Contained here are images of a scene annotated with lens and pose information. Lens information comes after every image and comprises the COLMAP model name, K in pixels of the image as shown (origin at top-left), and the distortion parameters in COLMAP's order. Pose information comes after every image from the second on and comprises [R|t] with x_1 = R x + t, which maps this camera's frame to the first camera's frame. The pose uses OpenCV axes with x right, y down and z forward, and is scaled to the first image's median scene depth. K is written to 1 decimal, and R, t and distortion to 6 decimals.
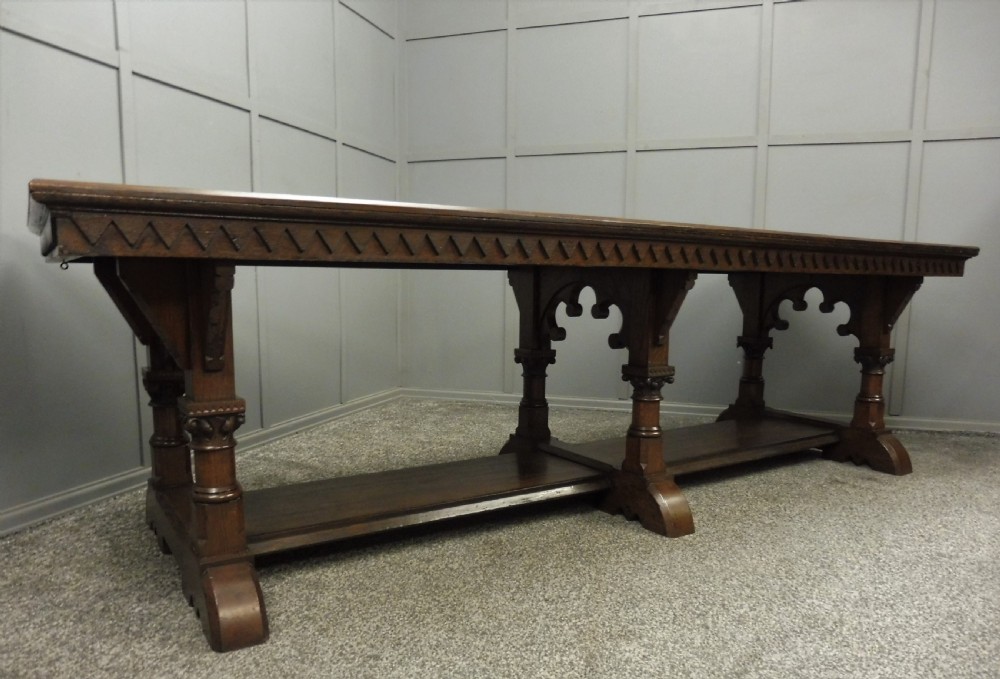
lens RADIAL K [[742.5, 0, 497.1], [0, 742.5, 367.6], [0, 0, 1]] dist [-0.069185, 0.030889]
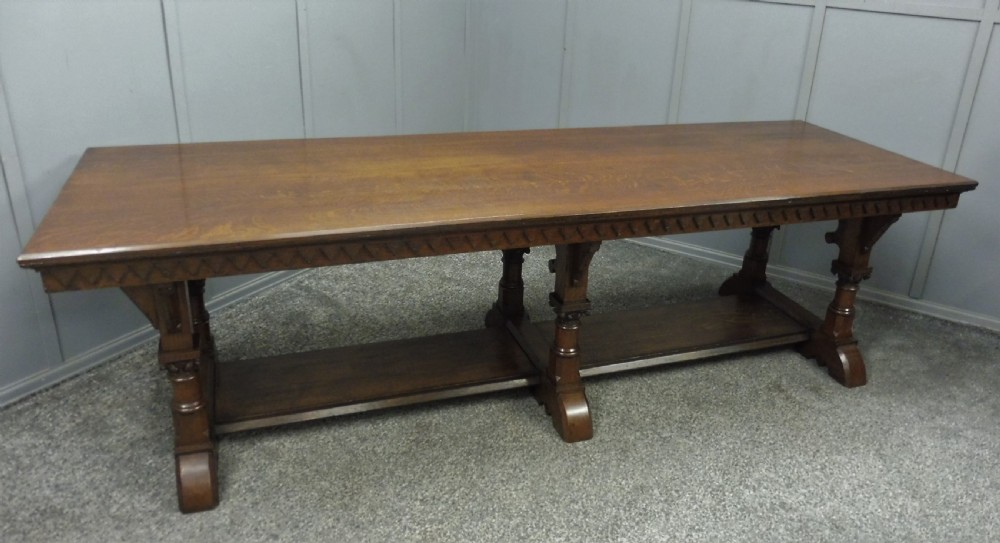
lens RADIAL K [[762.1, 0, 511.0], [0, 762.1, 249.4], [0, 0, 1]] dist [-0.059849, 0.016409]
pose [[0.972288, 0.116406, -0.202745, 0.395027], [-0.061112, 0.963621, 0.260192, -0.432990], [0.225658, -0.240591, 0.944031, -0.139303]]
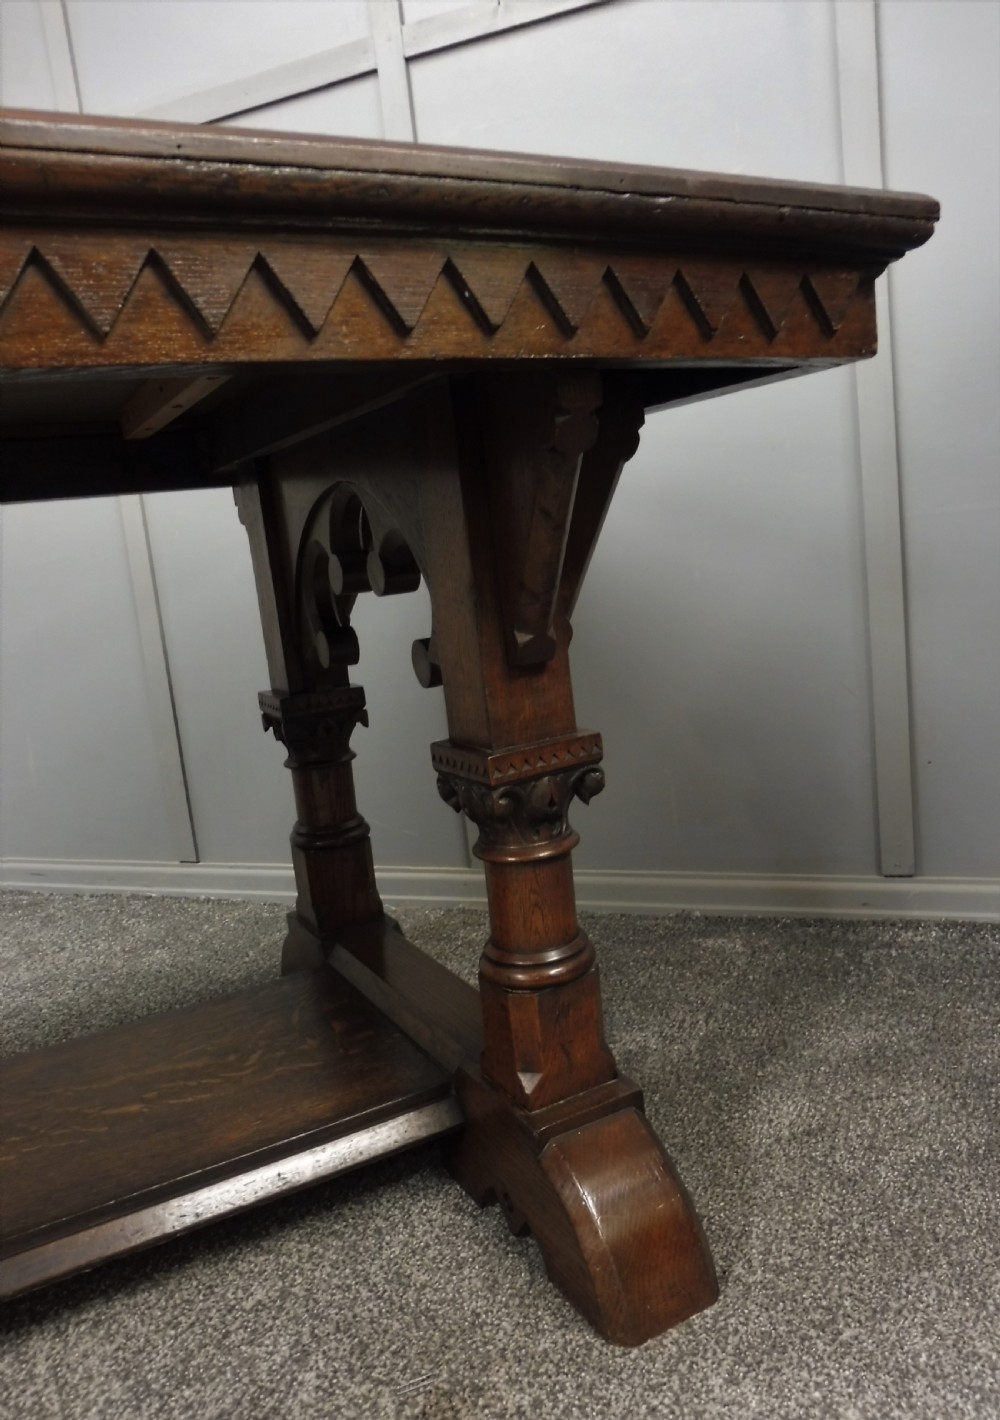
lens RADIAL K [[1080.2, 0, 545.7], [0, 1080.2, 732.9], [0, 0, 1]] dist [-0.044763, -0.005955]
pose [[0.991891, -0.102160, -0.075600, 0.821870], [0.106484, 0.992761, 0.055559, -0.067846], [0.069377, -0.063159, 0.995589, 1.011406]]
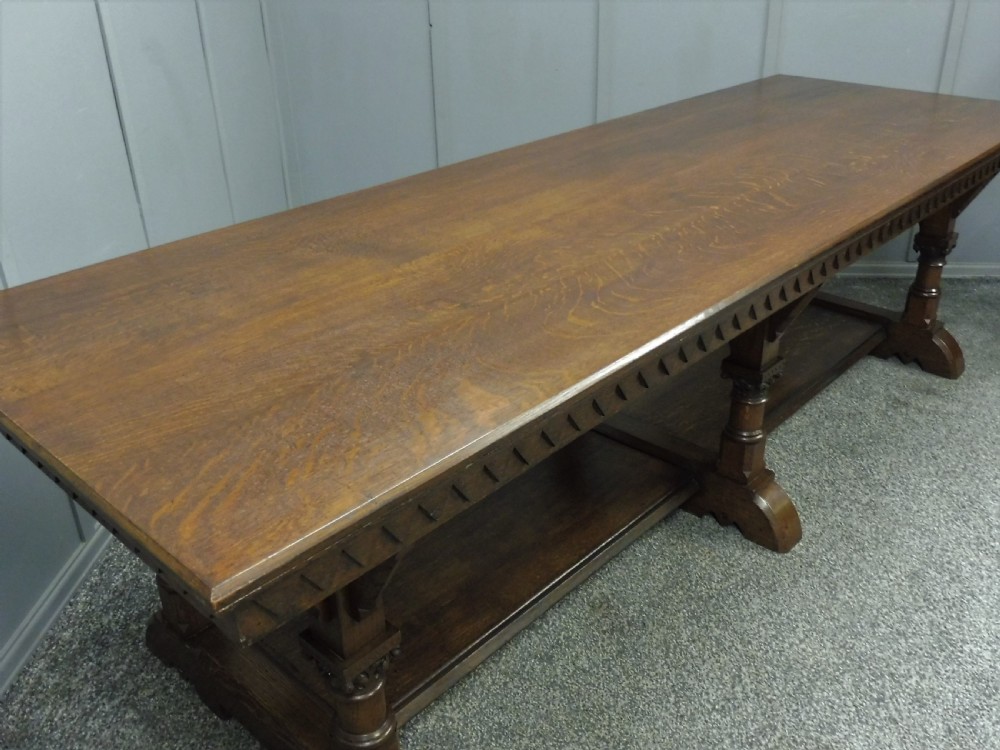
lens RADIAL K [[918.4, 0, 501.4], [0, 918.4, 378.3], [0, 0, 1]] dist [-0.056222, -0.010561]
pose [[0.969508, -0.141683, 0.199950, -0.305768], [0.063382, 0.933137, 0.353889, -0.407922], [-0.236721, -0.330425, 0.913664, 0.161472]]
